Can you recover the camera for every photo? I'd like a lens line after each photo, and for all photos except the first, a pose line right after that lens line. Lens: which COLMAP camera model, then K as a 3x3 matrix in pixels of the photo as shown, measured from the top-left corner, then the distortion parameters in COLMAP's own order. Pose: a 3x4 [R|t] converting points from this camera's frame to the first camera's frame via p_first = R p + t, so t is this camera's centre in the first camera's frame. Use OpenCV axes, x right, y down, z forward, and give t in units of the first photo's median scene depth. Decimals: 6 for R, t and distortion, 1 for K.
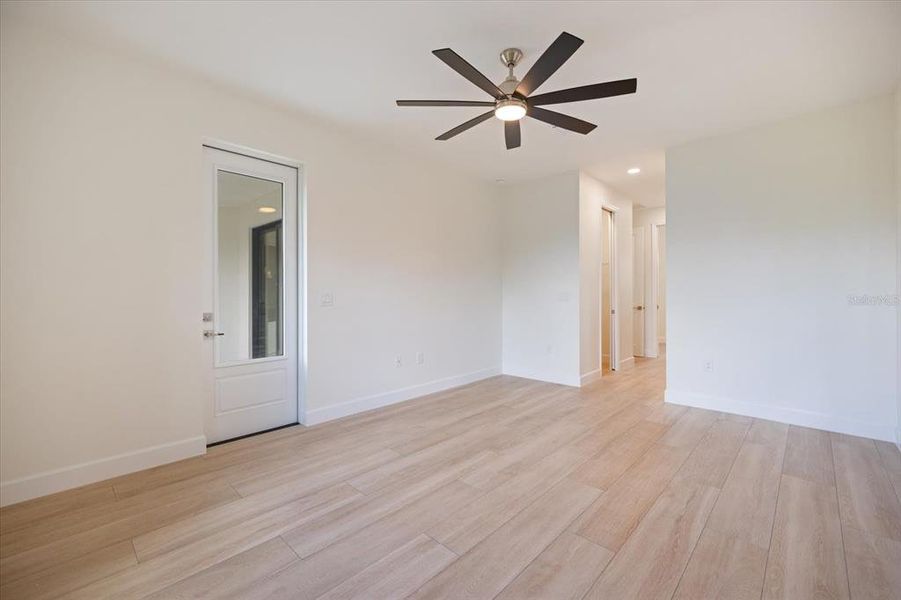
lens RADIAL K [[375.2, 0, 450.7], [0, 375.2, 299.5], [0, 0, 1]] dist [-0.001392, -0.000019]
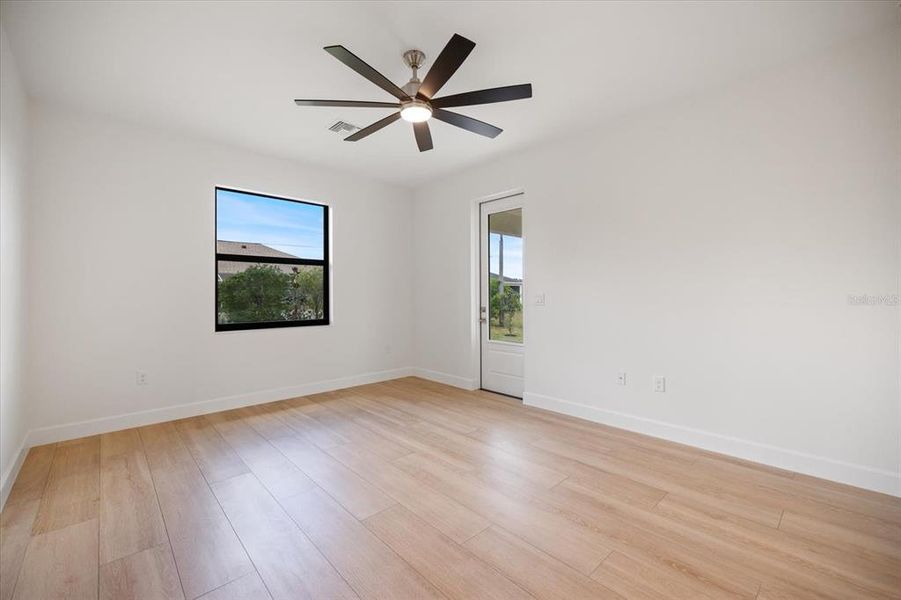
lens RADIAL K [[375.2, 0, 446.1], [0, 375.2, 300.8], [0, 0, 1]] dist [-0.001392, -0.000019]
pose [[-0.064158, 0.016447, -0.997804, 1.094238], [-0.009428, 0.999810, 0.017086, -0.013744], [0.997895, 0.010504, -0.063990, 1.087969]]
